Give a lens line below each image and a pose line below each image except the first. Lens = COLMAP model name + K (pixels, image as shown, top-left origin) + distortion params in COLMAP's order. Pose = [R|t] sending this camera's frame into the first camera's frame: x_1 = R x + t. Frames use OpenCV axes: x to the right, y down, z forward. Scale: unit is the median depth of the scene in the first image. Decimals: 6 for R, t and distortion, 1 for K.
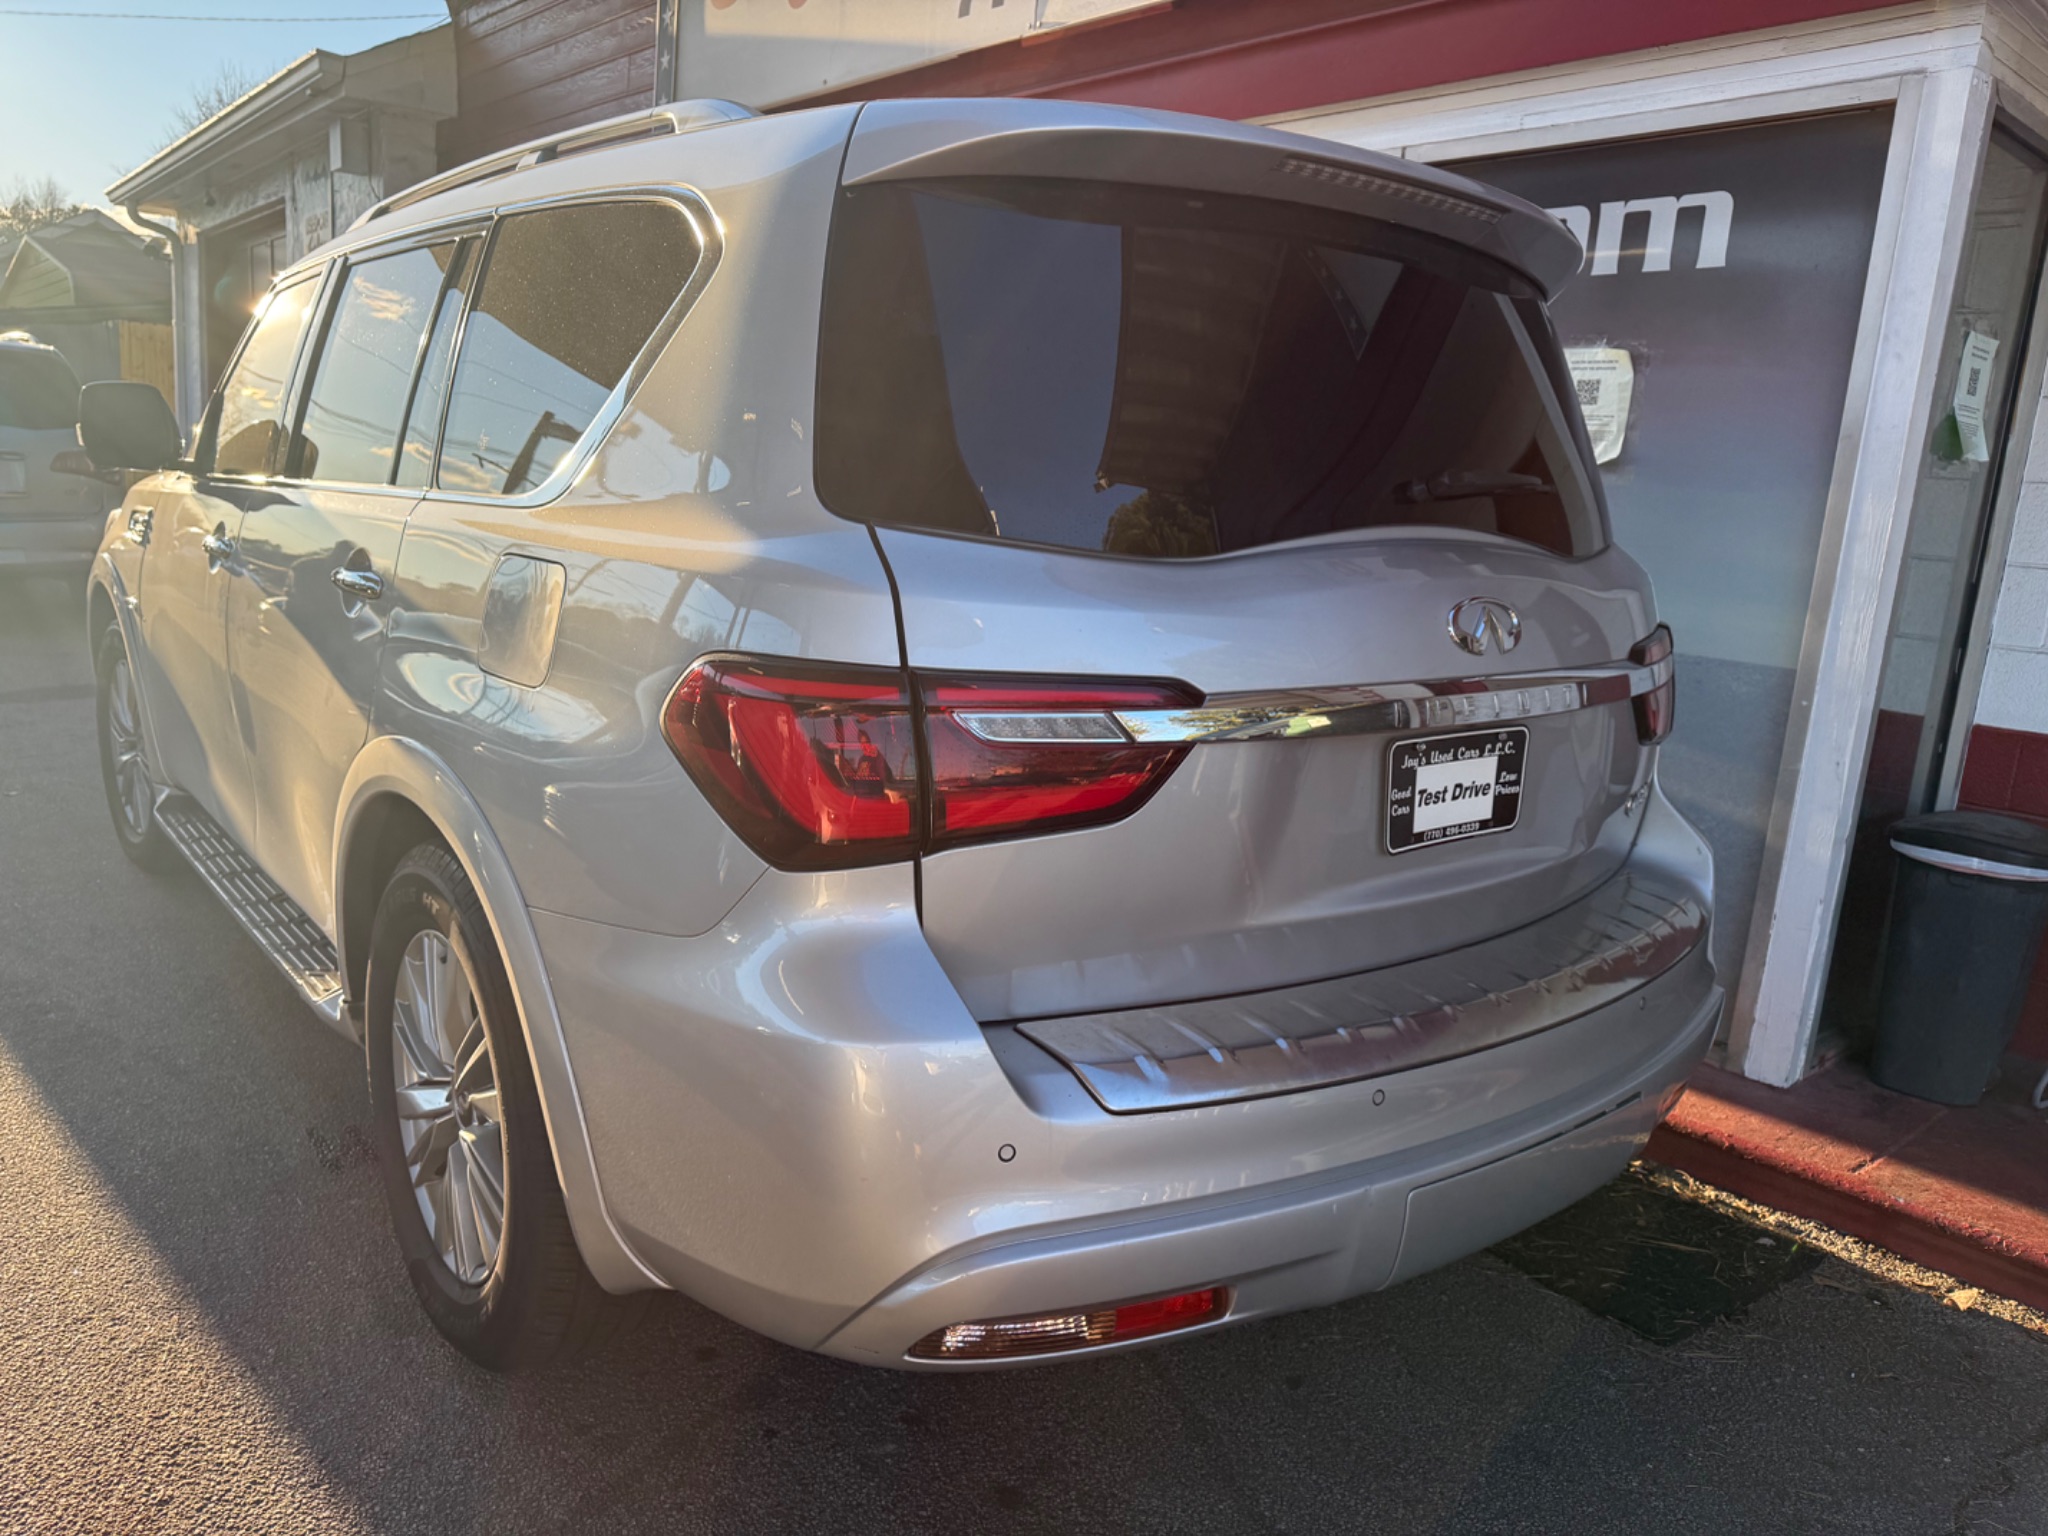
lens RADIAL K [[1456.4, 0, 1028.9], [0, 1456.4, 777.2], [0, 0, 1]] dist [0.139509, -0.231485]
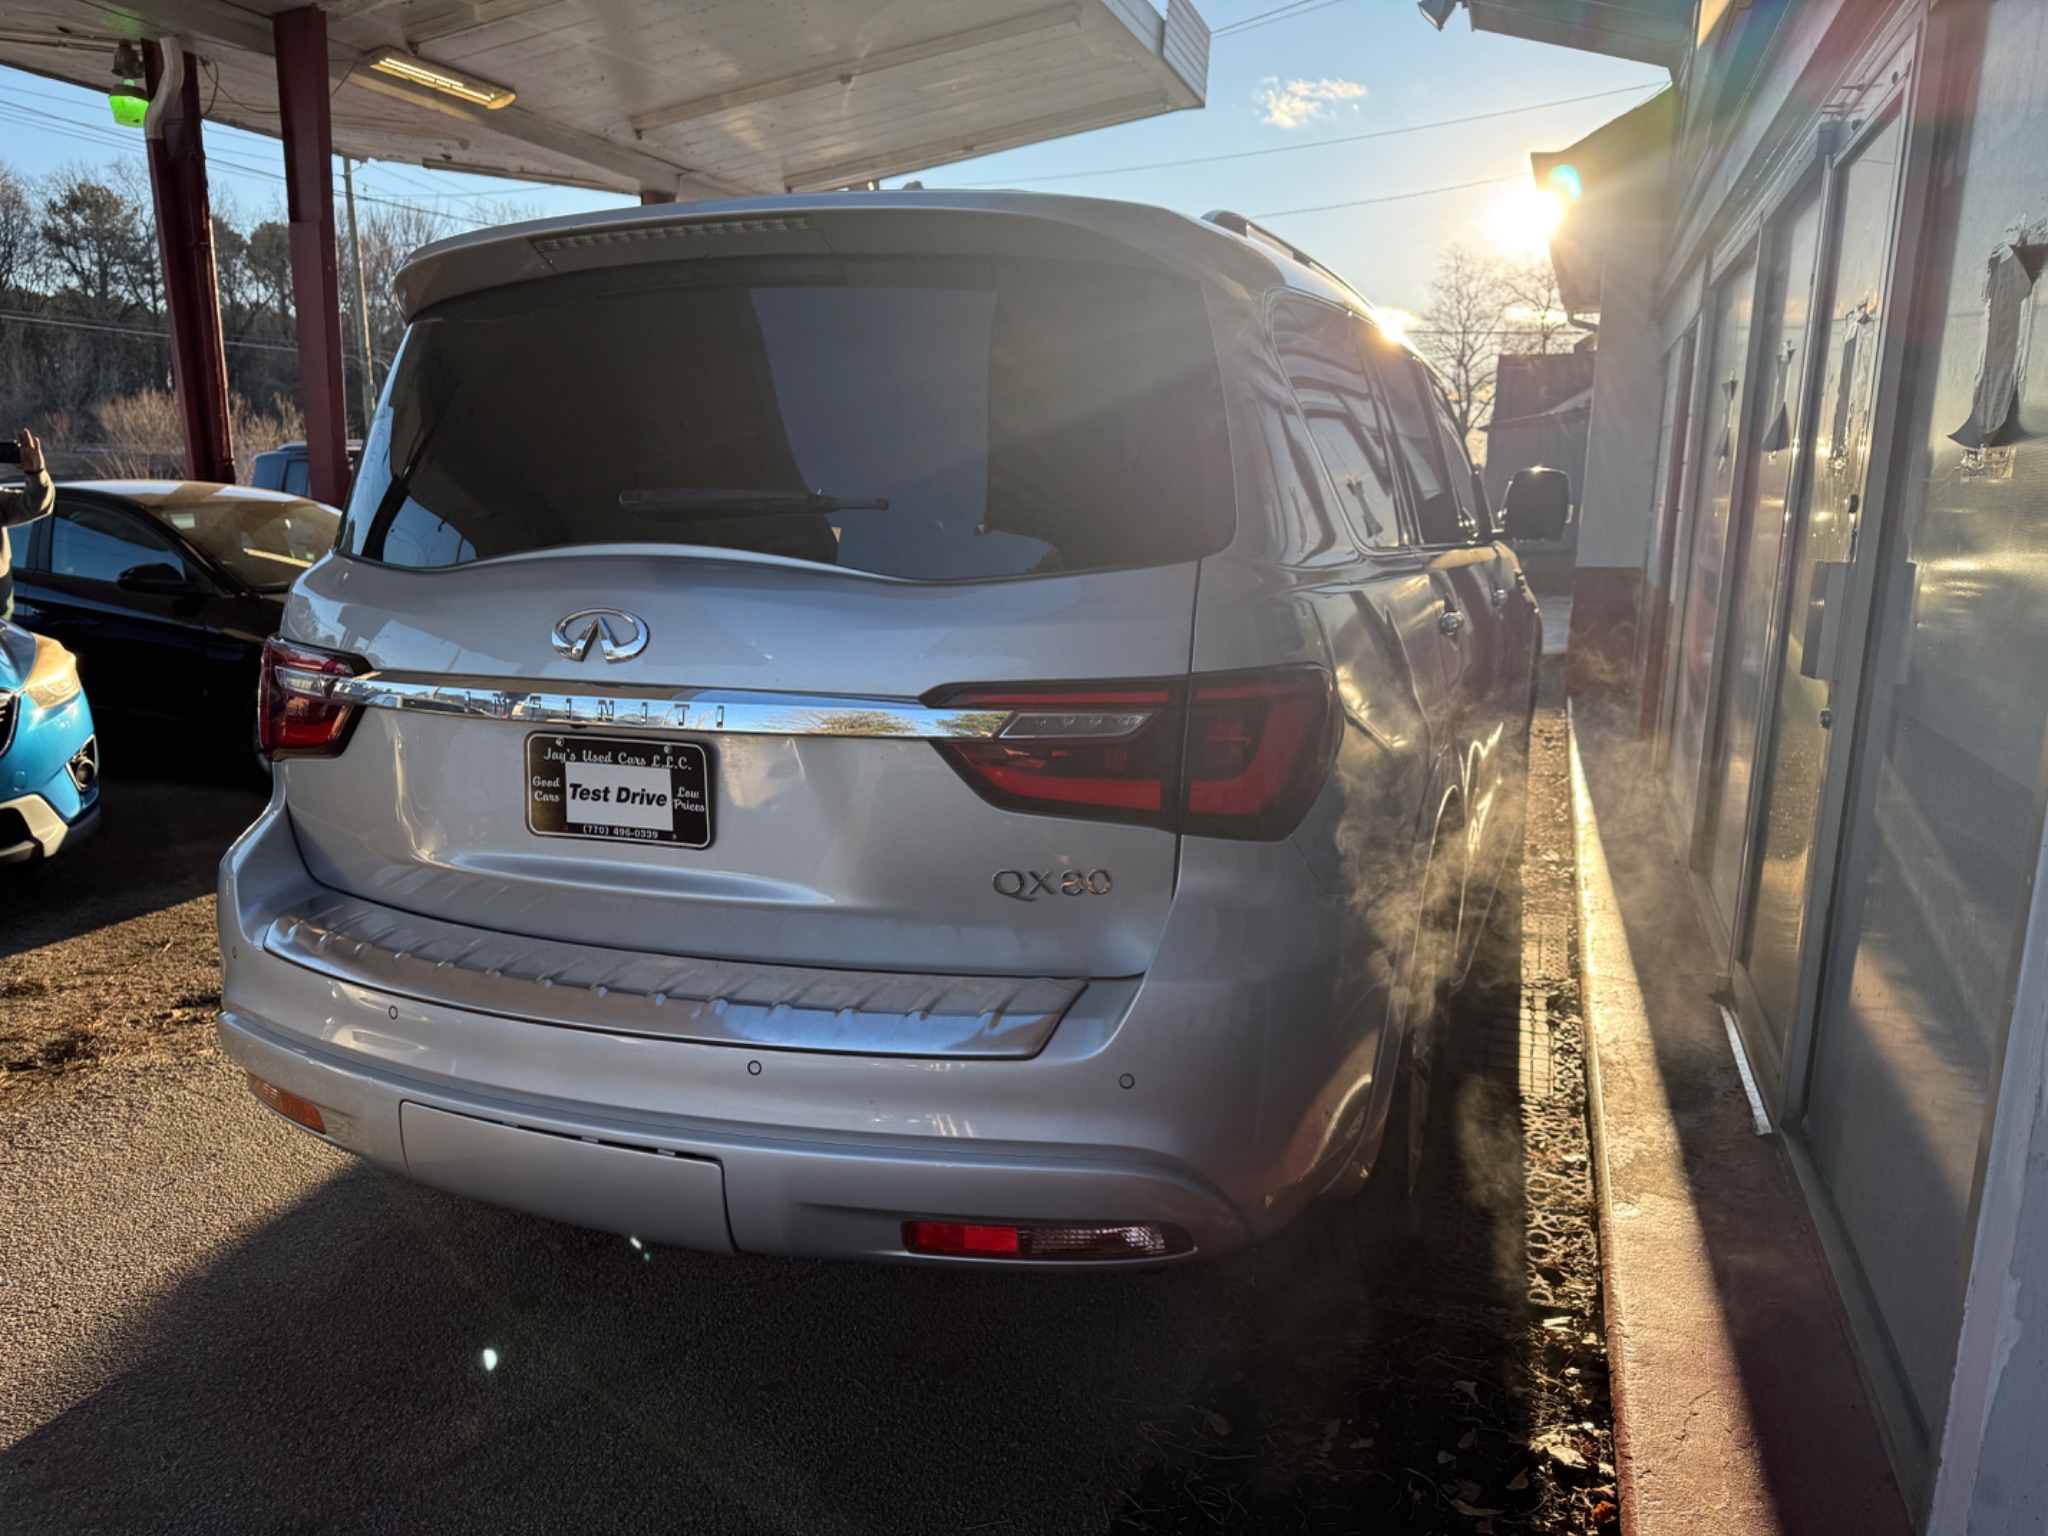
lens RADIAL K [[1460.8, 0, 1013.3], [0, 1460.8, 770.5], [0, 0, 1]] dist [0.083897, -0.105752]
pose [[0.499603, 0.106500, -0.859683, 1.309961], [-0.152694, 0.987701, 0.033622, -0.083769], [0.852691, 0.114471, 0.509720, 0.694013]]
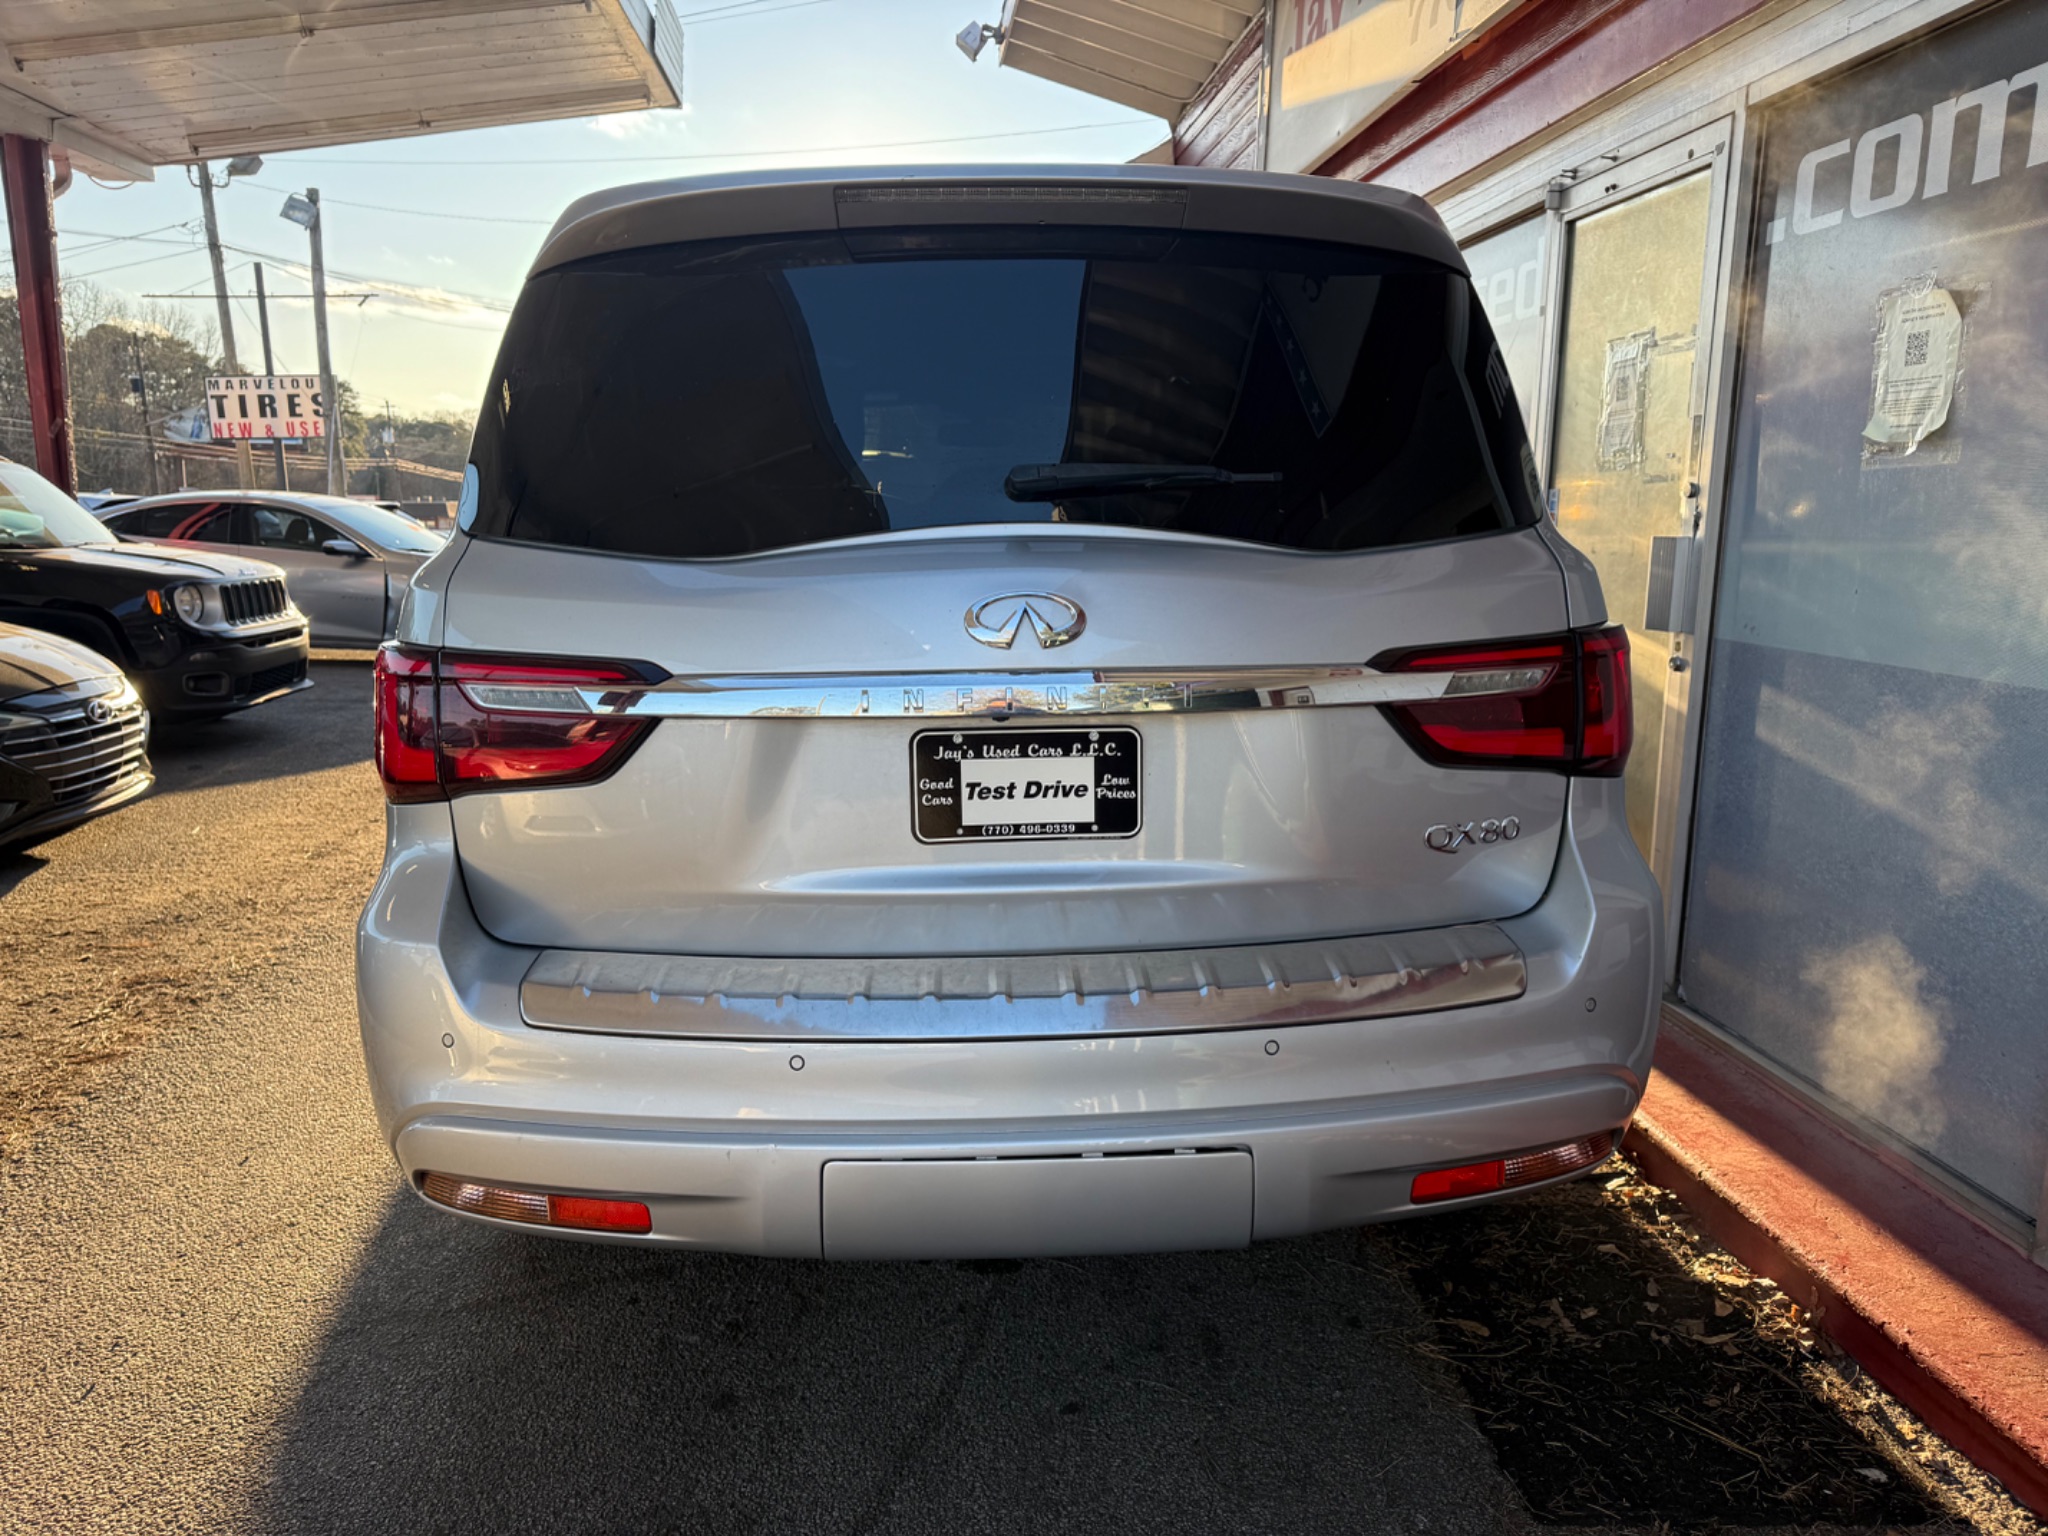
lens RADIAL K [[1456.5, 0, 997.3], [0, 1456.5, 756.0], [0, 0, 1]] dist [0.068119, -0.048435]
pose [[0.811833, 0.040398, -0.582490, 0.827051], [-0.070672, 0.997068, -0.029347, 0.017515], [0.579597, 0.064990, 0.812308, 0.193484]]
